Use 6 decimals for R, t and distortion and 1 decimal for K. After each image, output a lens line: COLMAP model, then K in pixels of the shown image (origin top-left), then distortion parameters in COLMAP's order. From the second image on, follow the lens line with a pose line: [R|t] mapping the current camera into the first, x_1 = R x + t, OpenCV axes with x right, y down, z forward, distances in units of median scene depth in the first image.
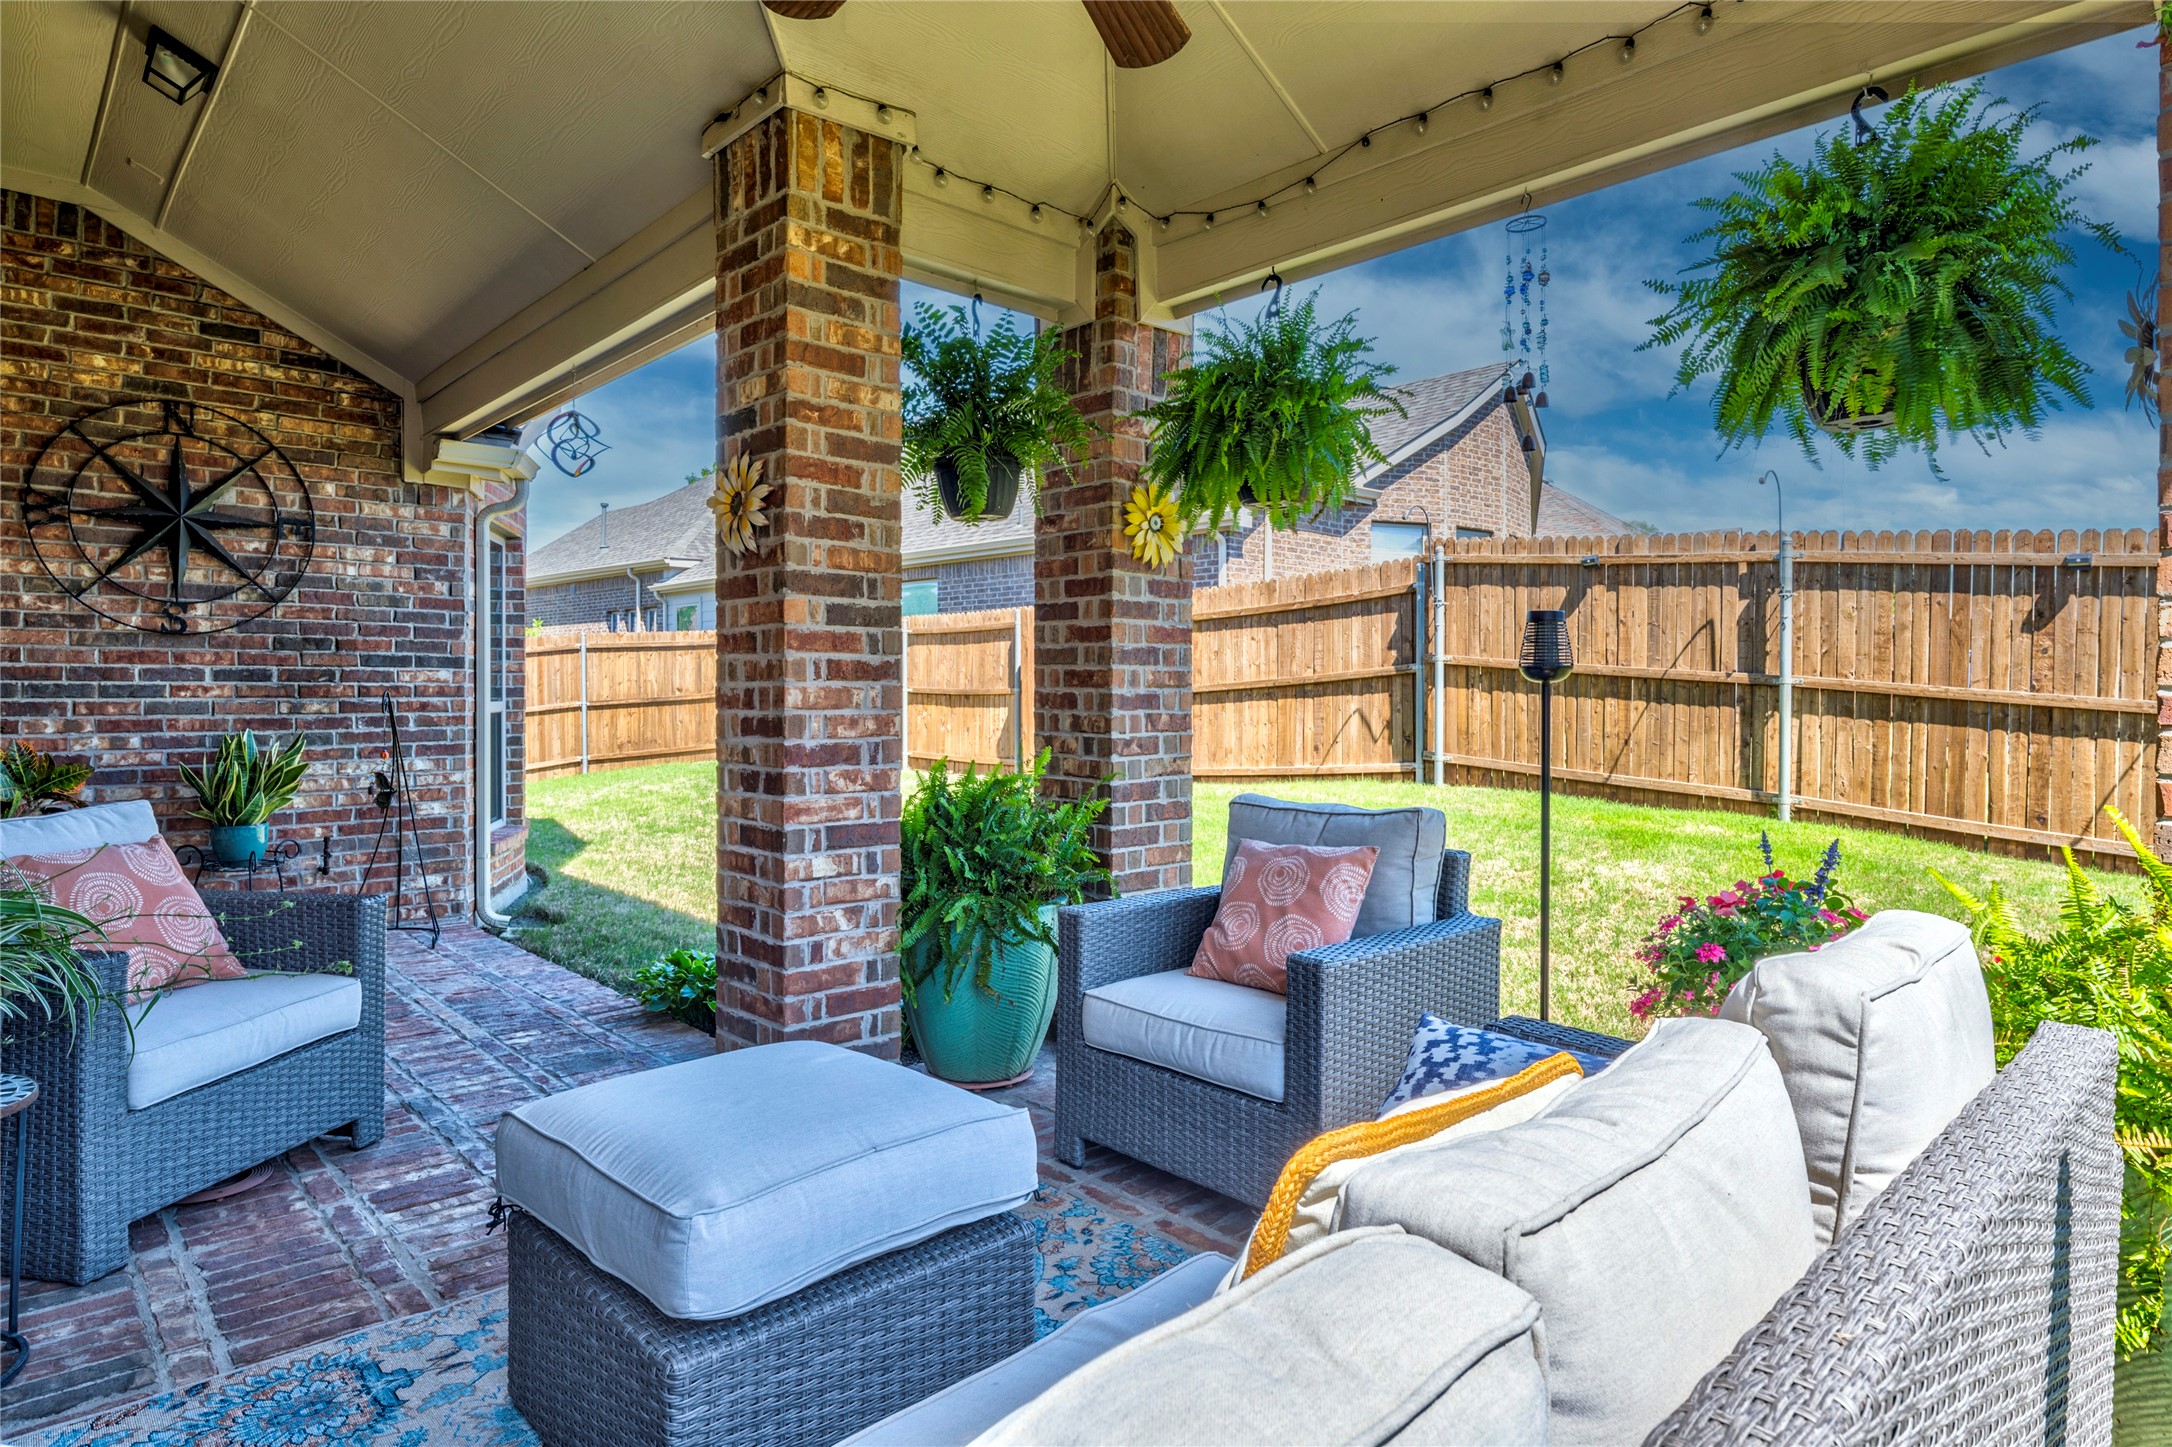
lens RADIAL K [[1162.9, 0, 1105.7], [0, 1162.9, 708.6], [0, 0, 1]] dist [0.004912, -0.000175]
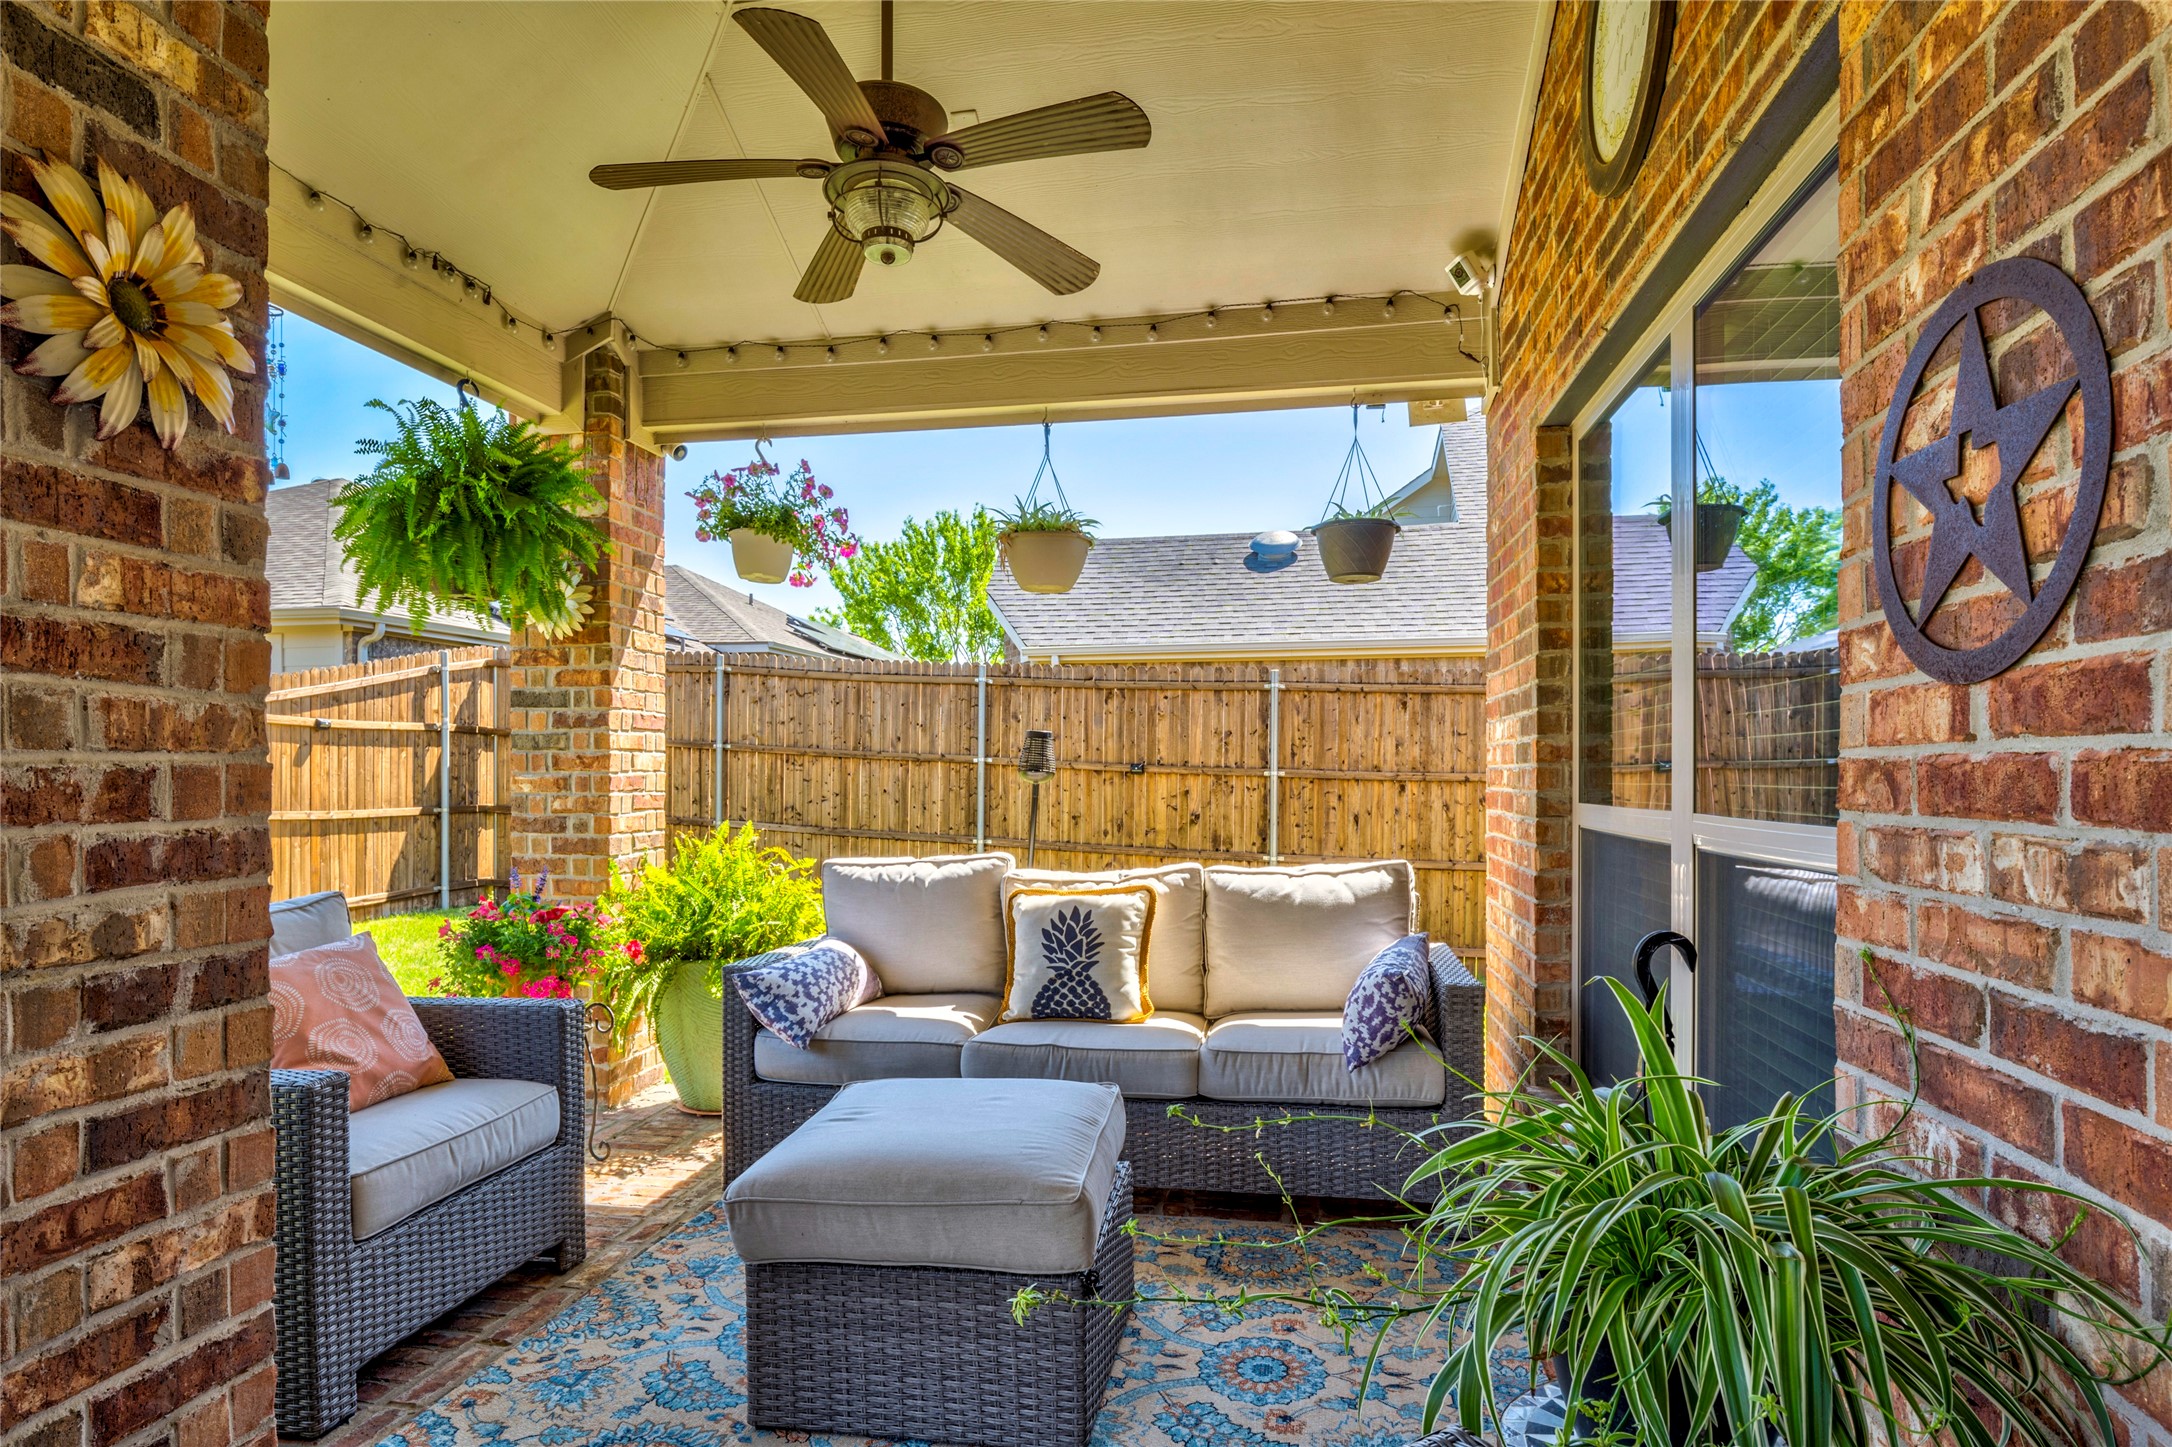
lens RADIAL K [[1162.9, 0, 1095.5], [0, 1162.9, 783.5], [0, 0, 1]] dist [0.004912, -0.000175]
pose [[-0.612741, -0.009363, 0.790229, -0.509755], [0.008062, 0.999804, 0.018097, -0.009845], [-0.790243, 0.017459, -0.612545, 0.605529]]
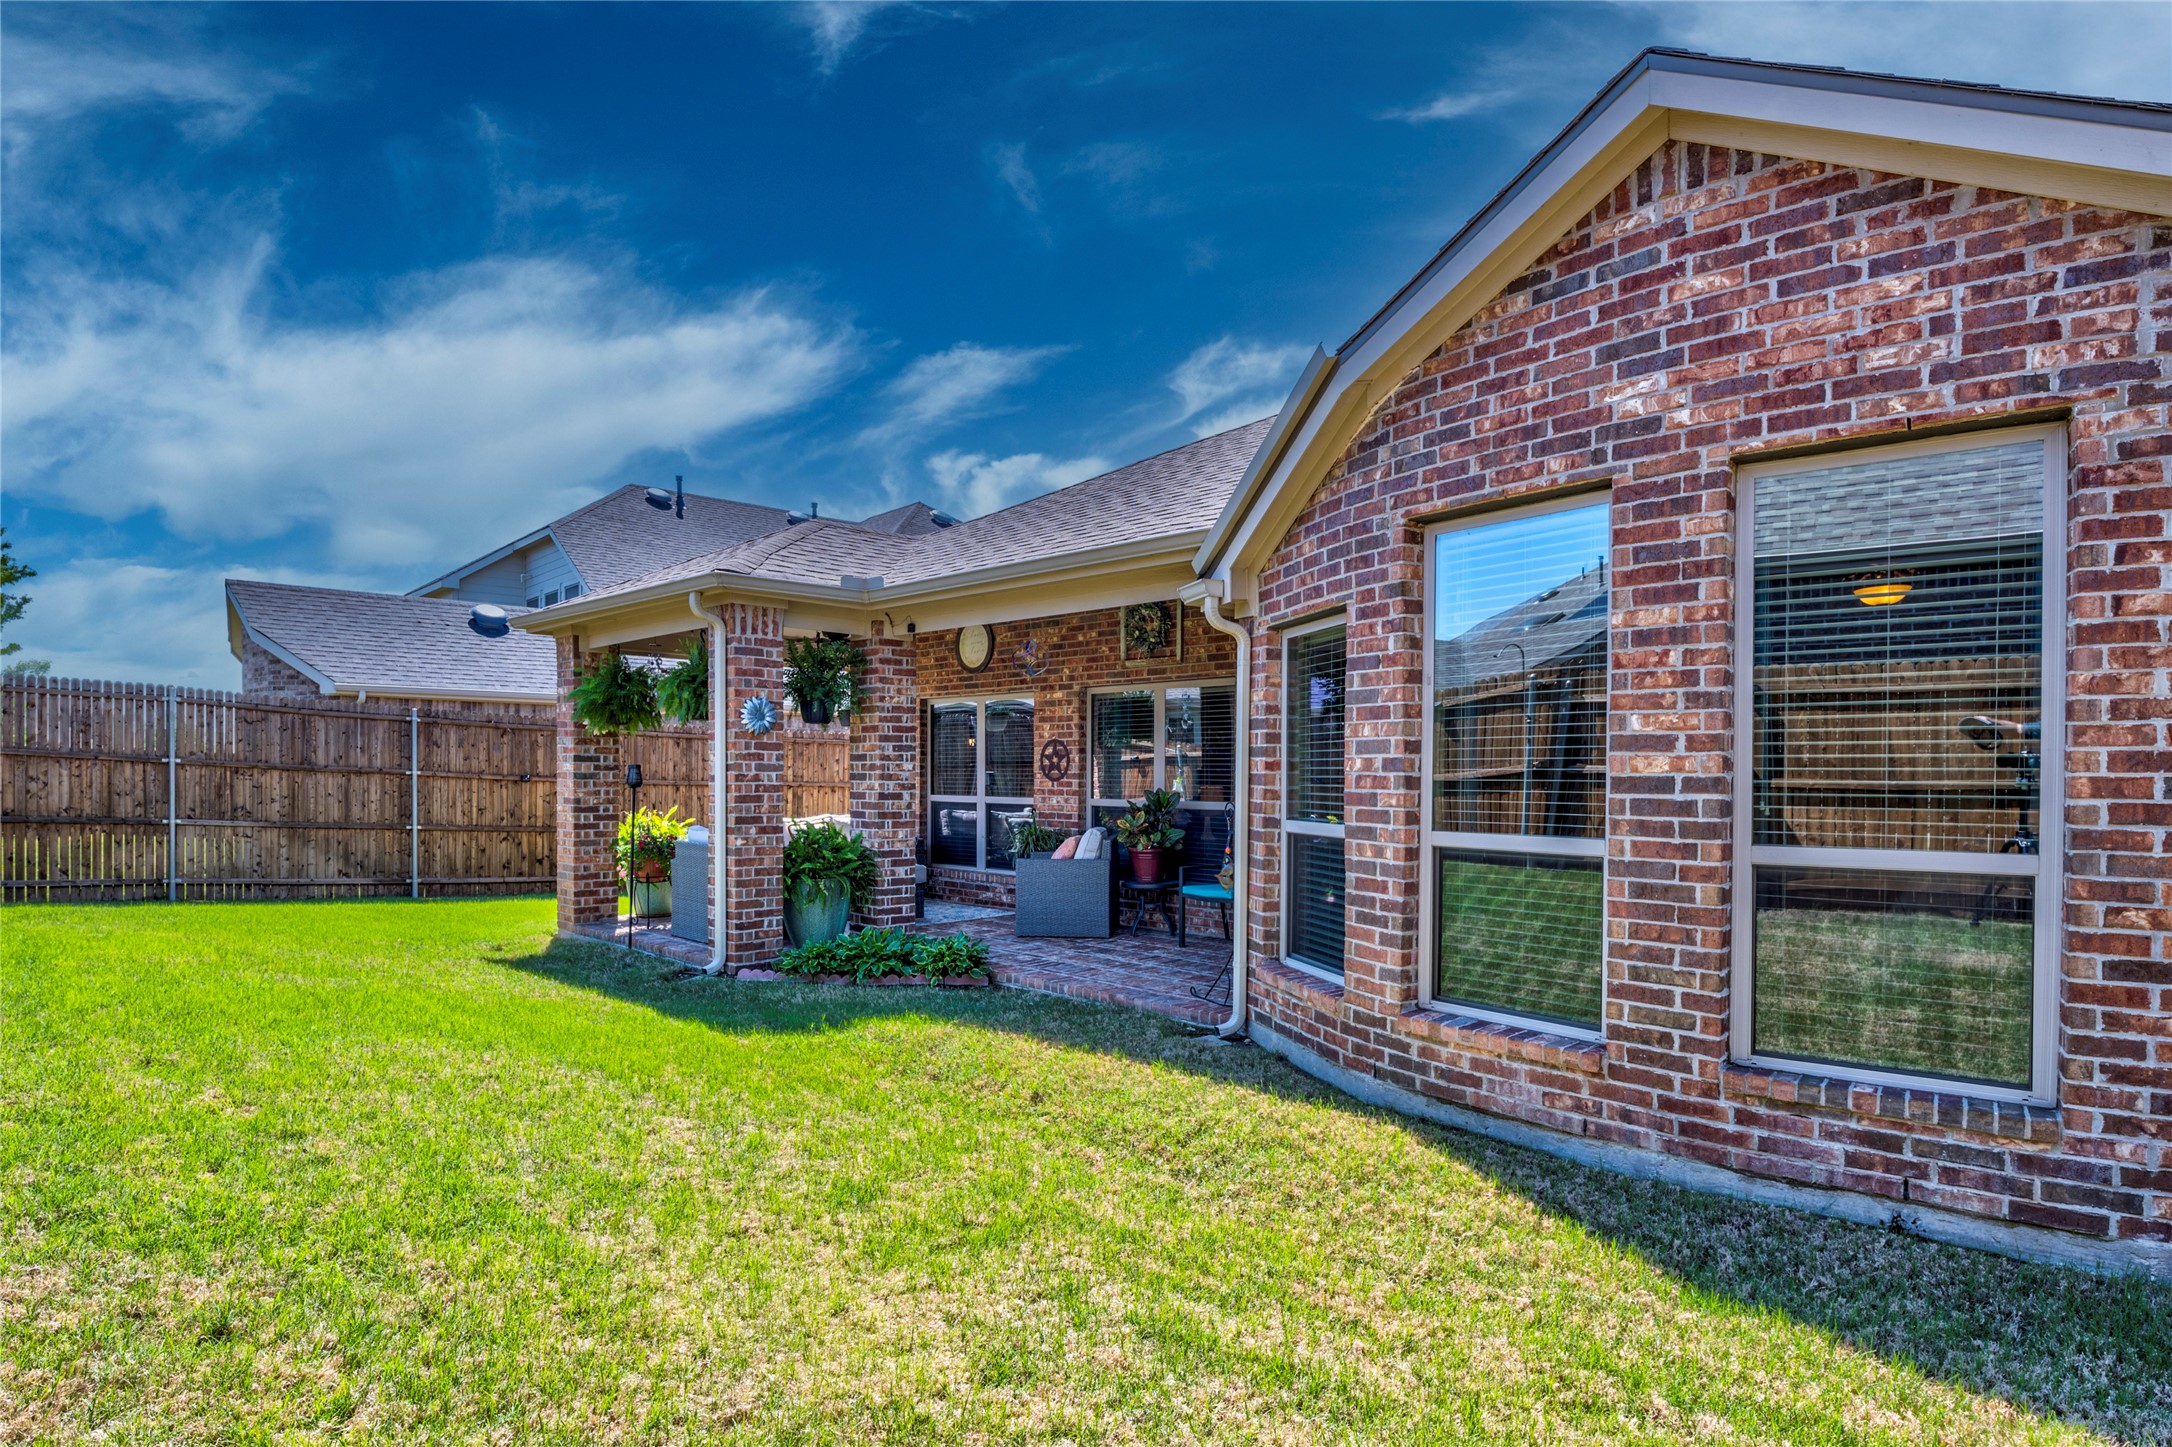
lens RADIAL K [[1162.9, 0, 1083.5], [0, 1162.9, 745.6], [0, 0, 1]] dist [0.004912, -0.000175]
pose [[-0.998717, -0.010104, -0.049623, -0.382949], [-0.009656, 0.999911, -0.009246, -0.069881], [0.049712, -0.008755, -0.998725, 2.480613]]
